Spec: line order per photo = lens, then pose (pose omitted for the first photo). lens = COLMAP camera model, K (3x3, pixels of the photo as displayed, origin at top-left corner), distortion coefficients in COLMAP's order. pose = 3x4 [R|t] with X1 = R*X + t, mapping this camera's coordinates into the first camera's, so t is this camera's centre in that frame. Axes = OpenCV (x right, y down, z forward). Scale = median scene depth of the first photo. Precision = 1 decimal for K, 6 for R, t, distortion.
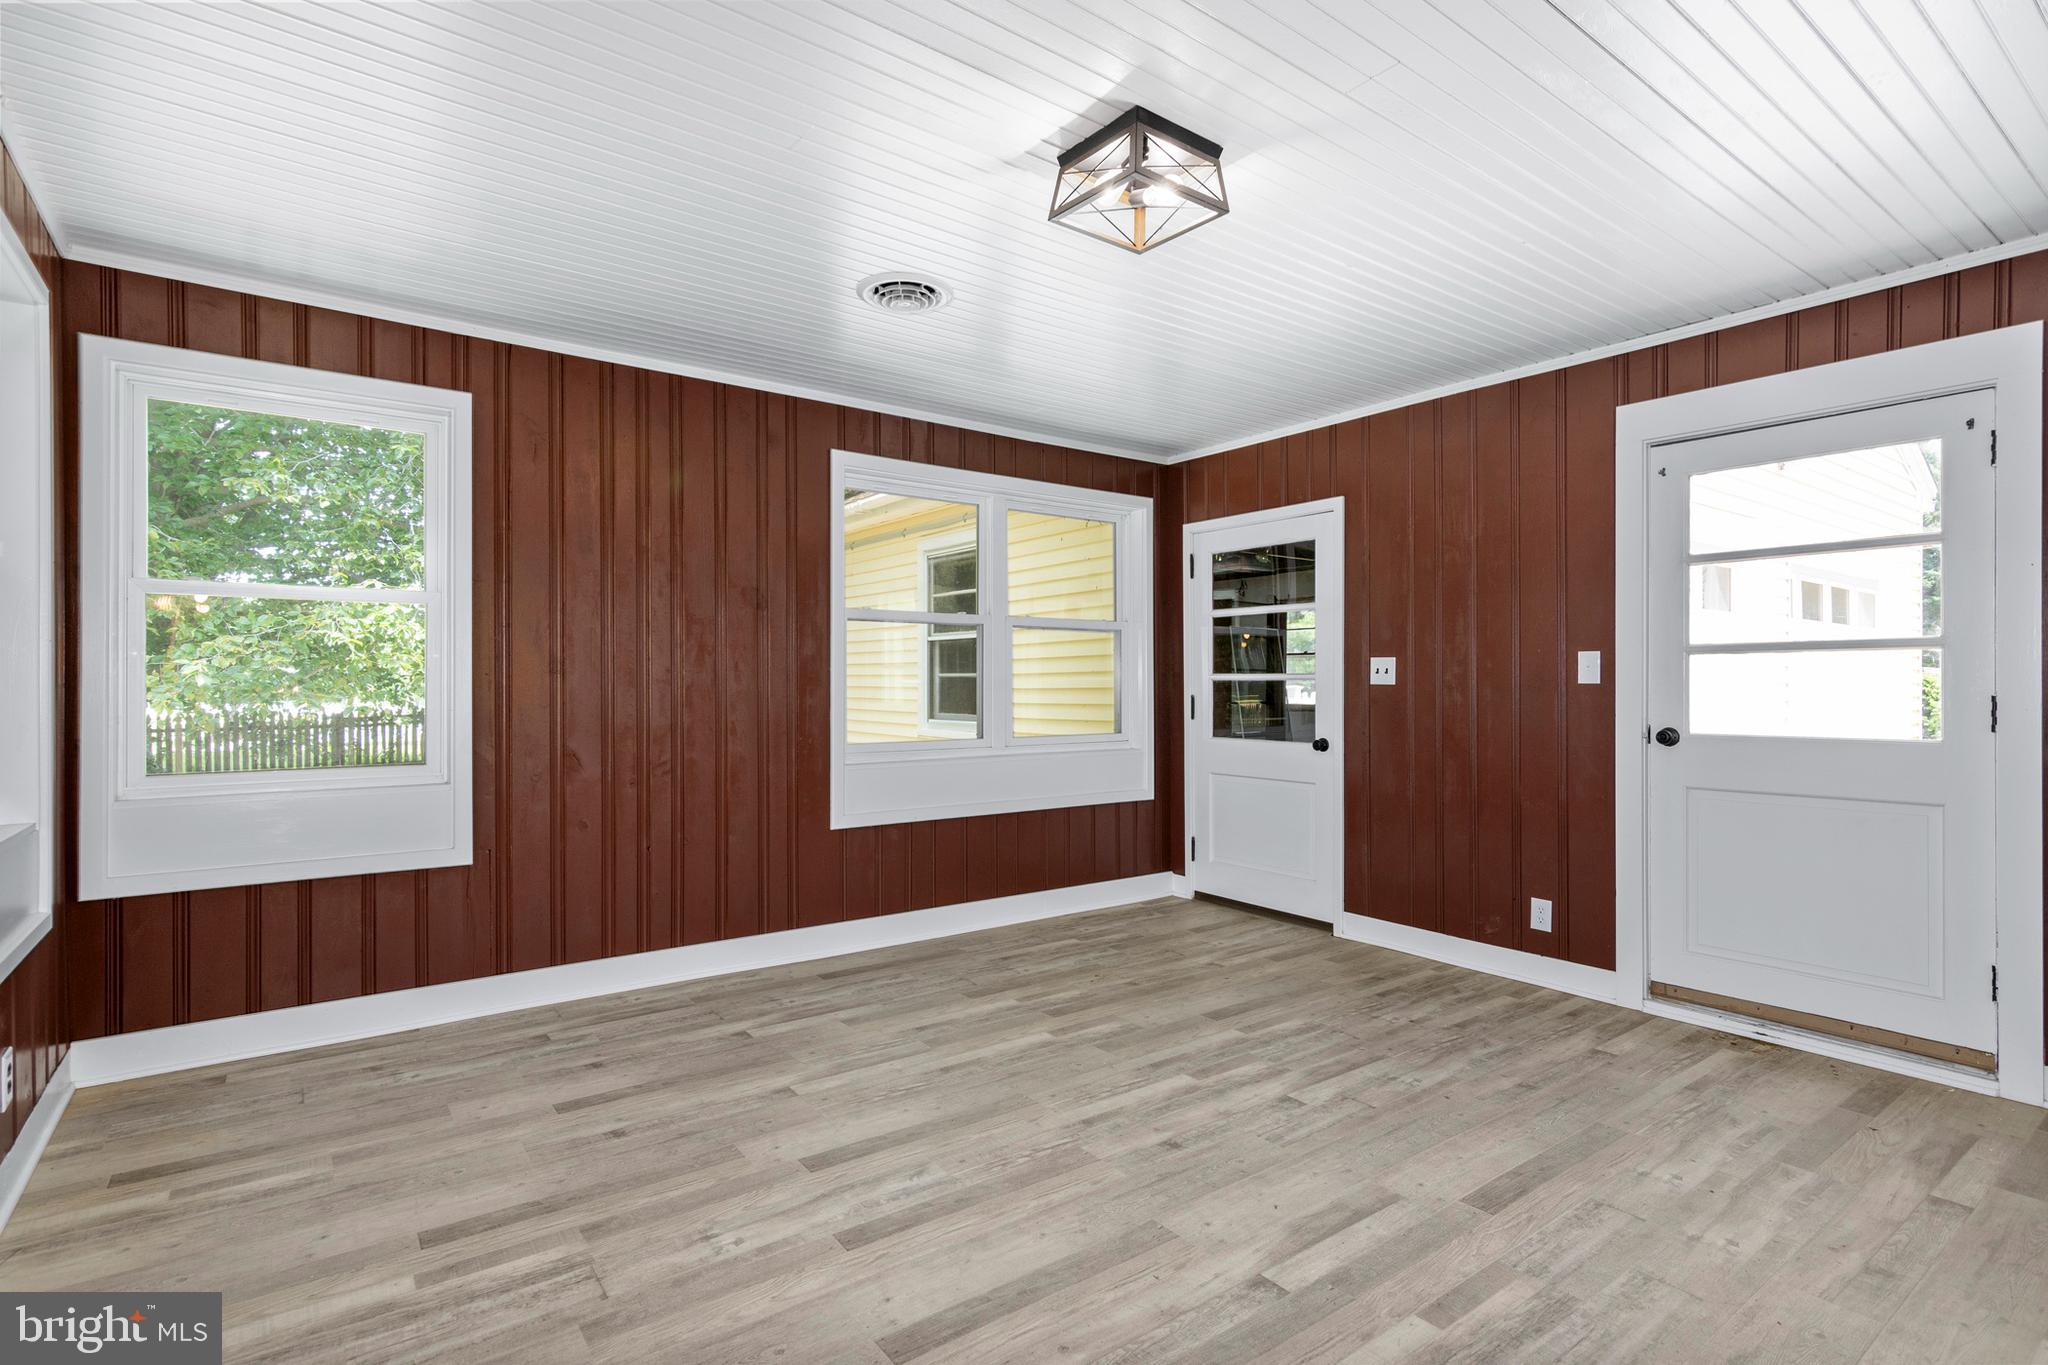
lens RADIAL K [[998.7, 0, 1062.5], [0, 998.7, 695.7], [0, 0, 1]] dist [-0.004473, 0.000581]
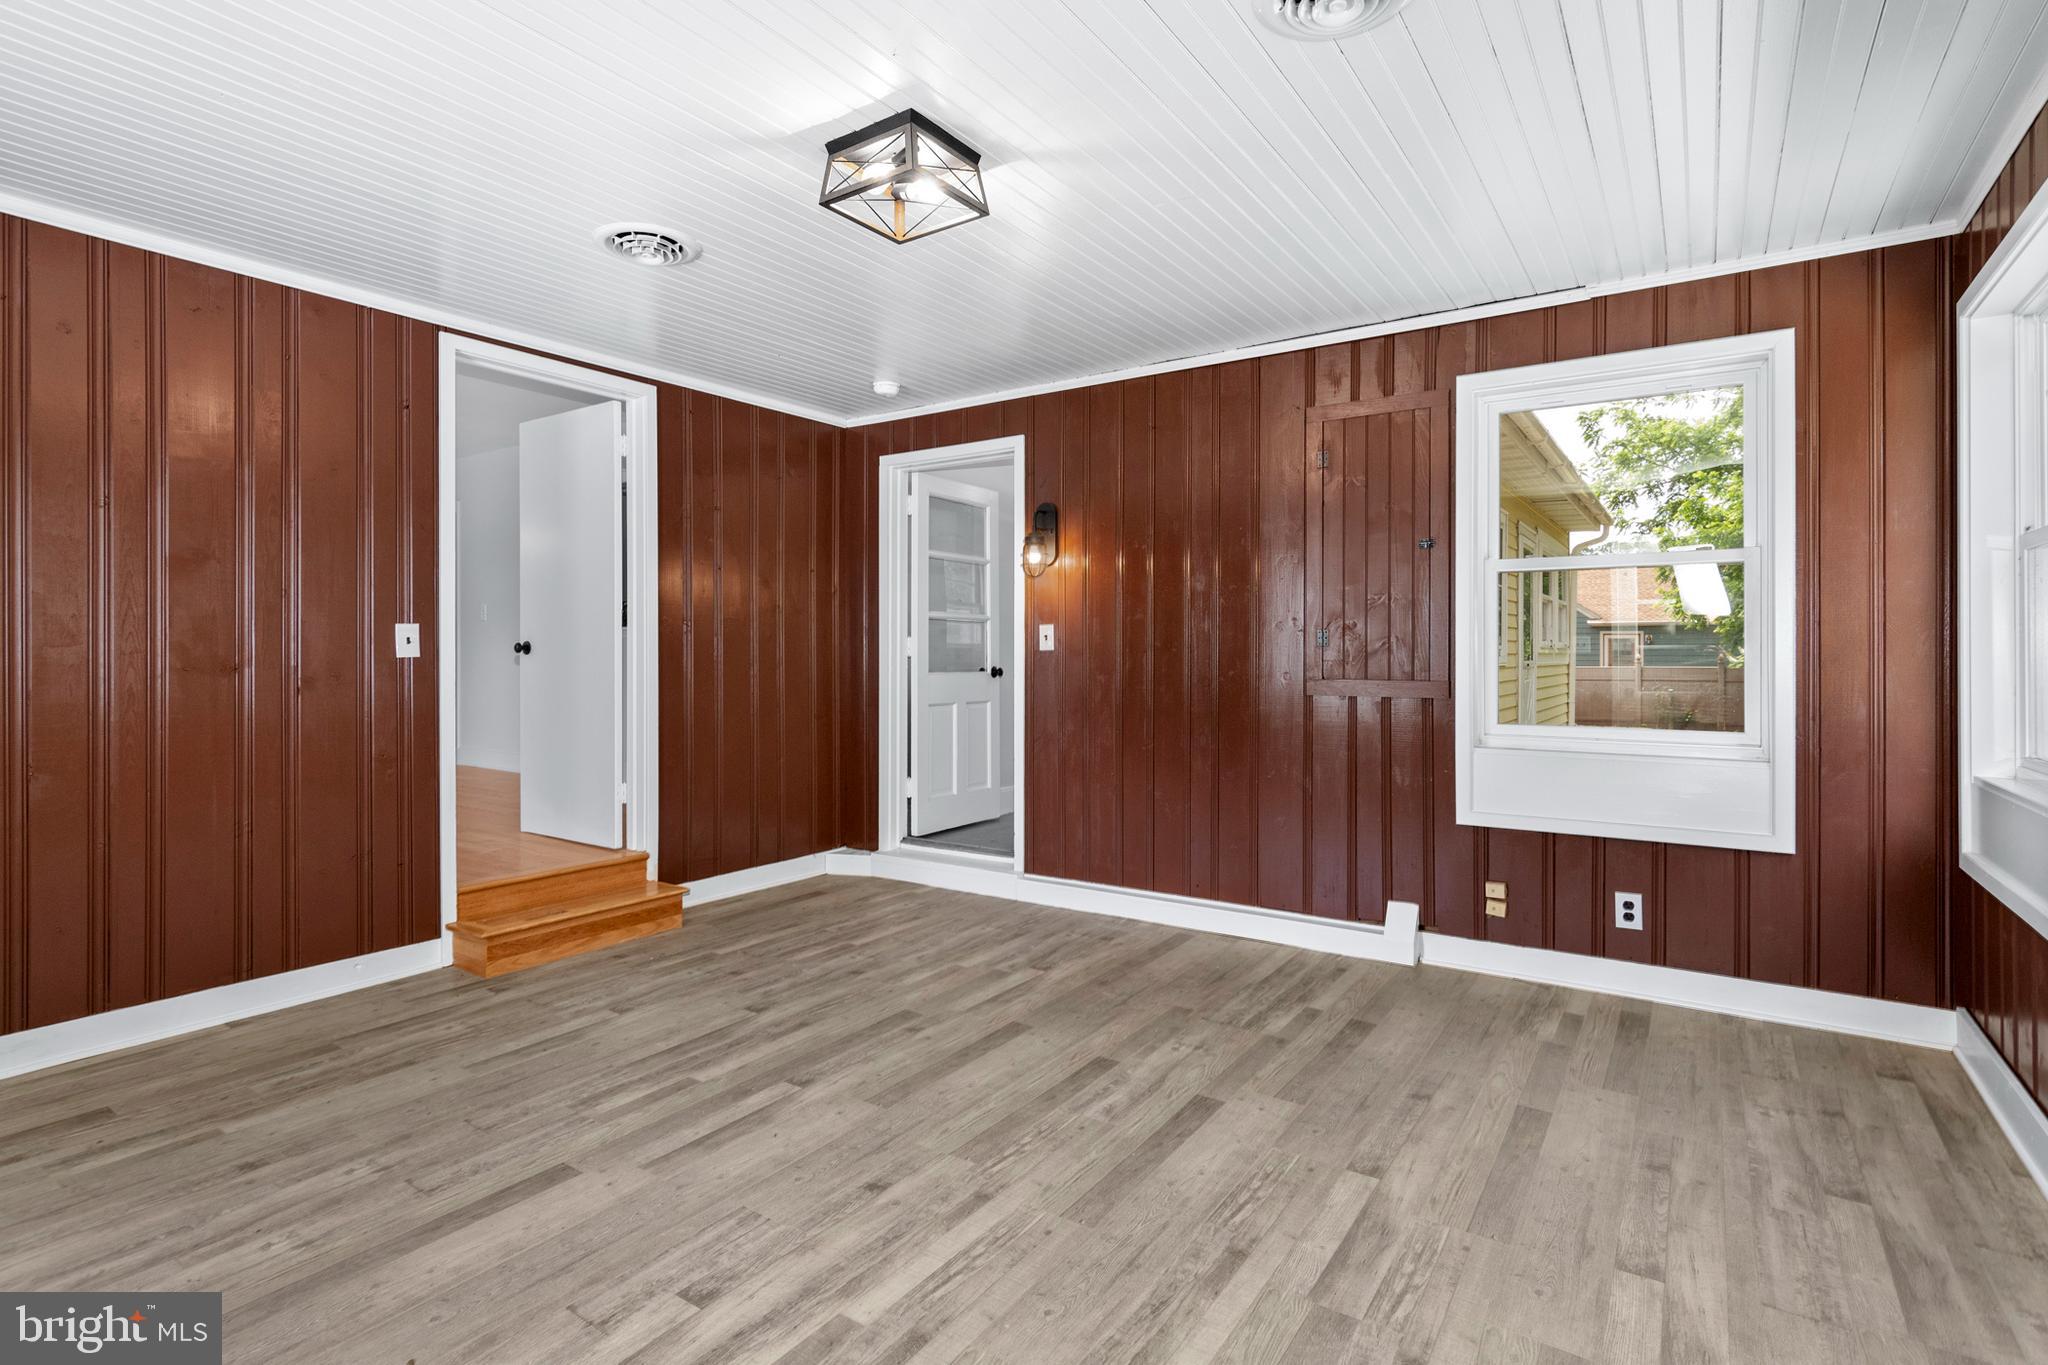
lens RADIAL K [[998.7, 0, 1058.9], [0, 998.7, 646.8], [0, 0, 1]] dist [-0.004473, 0.000581]
pose [[-0.946640, -0.003534, -0.322274, 0.263818], [-0.004782, 0.999984, 0.003081, -0.027775], [0.322257, 0.004457, -0.946642, 2.055317]]
